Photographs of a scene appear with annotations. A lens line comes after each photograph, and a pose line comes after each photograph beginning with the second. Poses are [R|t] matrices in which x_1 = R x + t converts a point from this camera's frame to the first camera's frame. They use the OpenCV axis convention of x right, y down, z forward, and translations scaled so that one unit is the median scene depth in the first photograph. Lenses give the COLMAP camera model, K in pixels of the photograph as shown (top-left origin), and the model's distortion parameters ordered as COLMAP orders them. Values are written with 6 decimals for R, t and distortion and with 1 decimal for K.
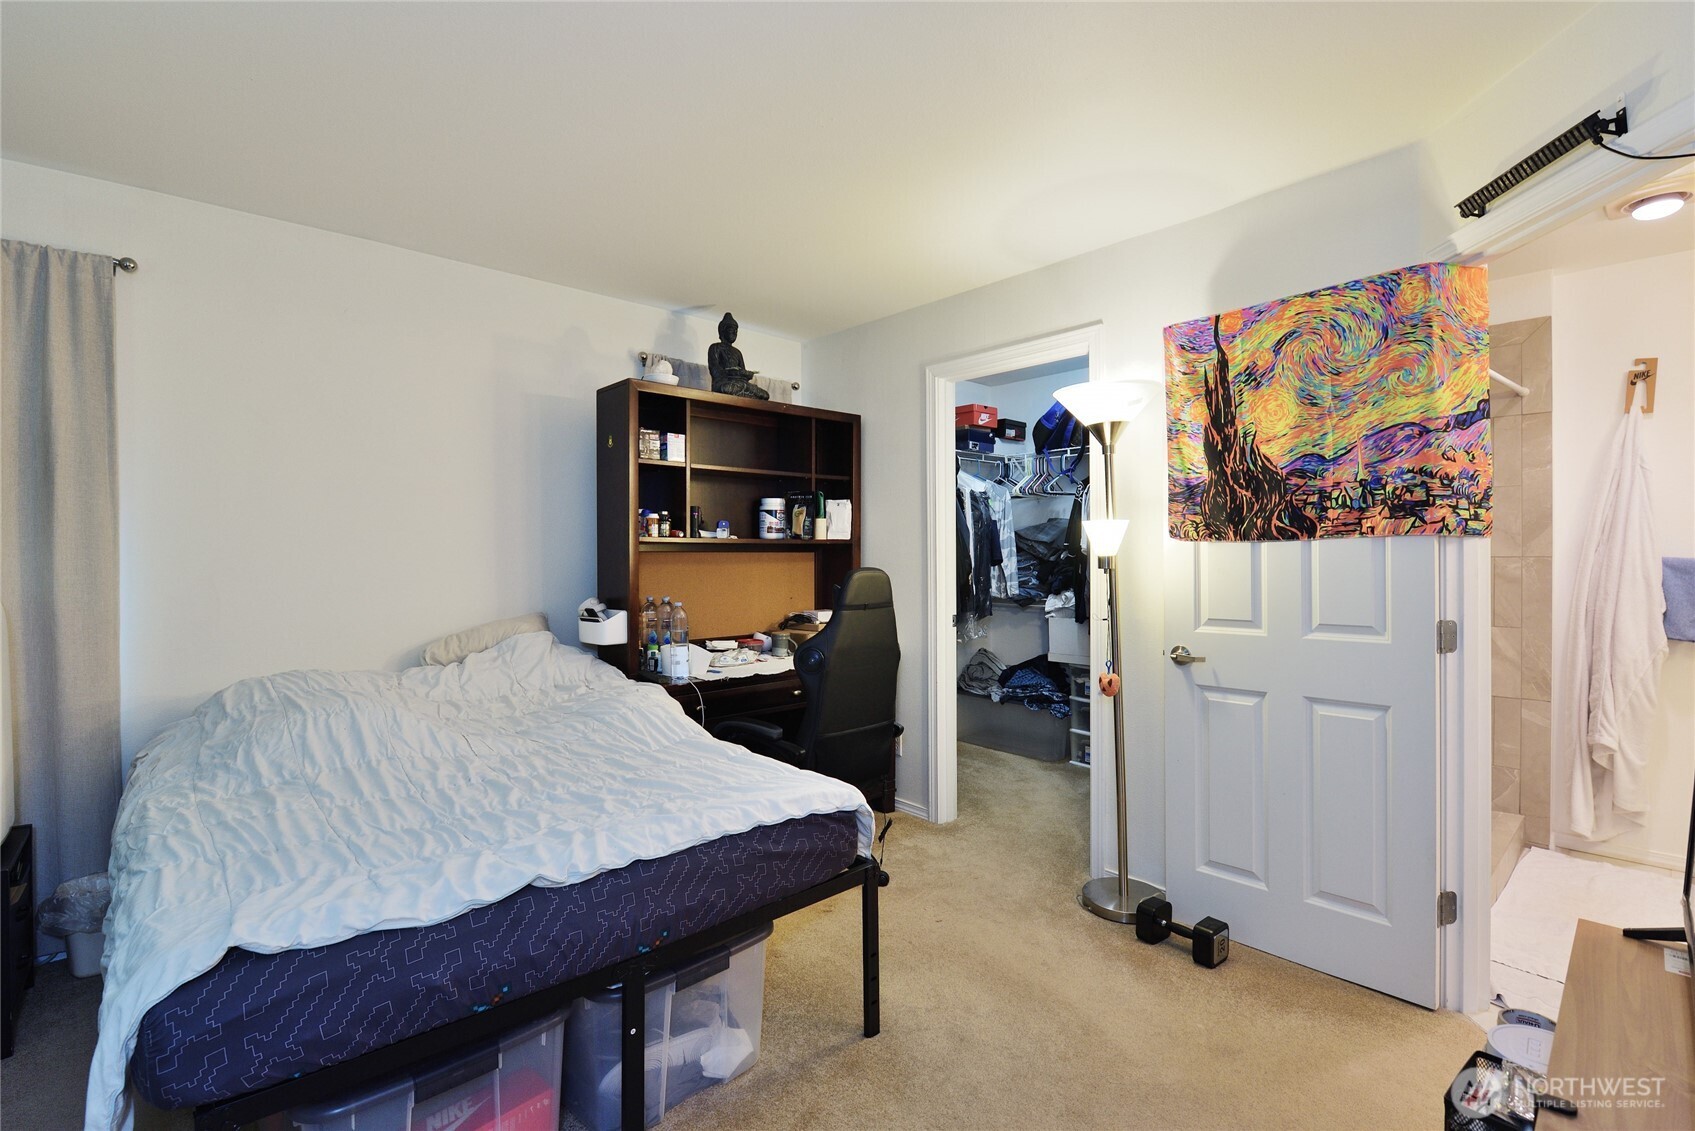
lens RADIAL K [[779.3, 0, 851.7], [0, 779.3, 566.4], [0, 0, 1]] dist [-0.002434, -0.000364]
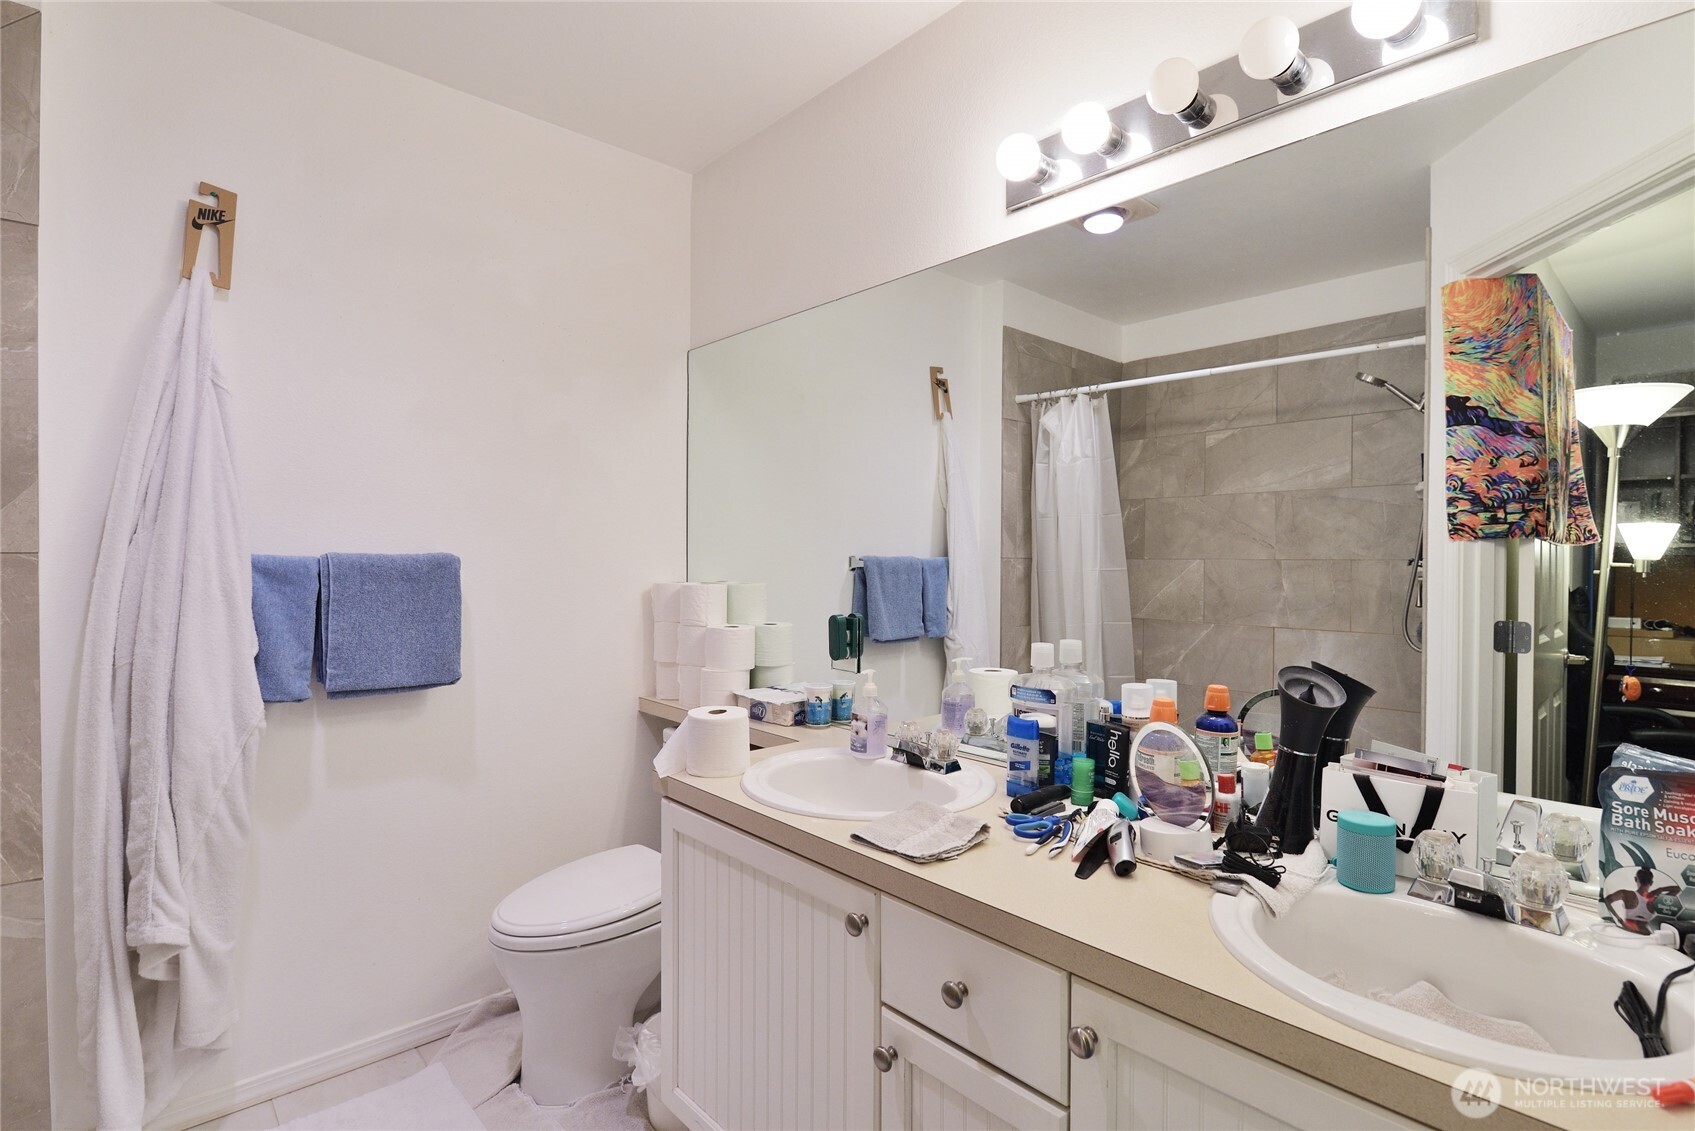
lens RADIAL K [[780.0, 0, 849.8], [0, 780.0, 562.5], [0, 0, 1]] dist [-0.015181, -0.000616]
pose [[0.009545, -0.006566, 0.999933, 0.494337], [0.009292, 0.999936, 0.006478, -0.005644], [-0.999911, 0.009229, 0.009606, 0.562463]]
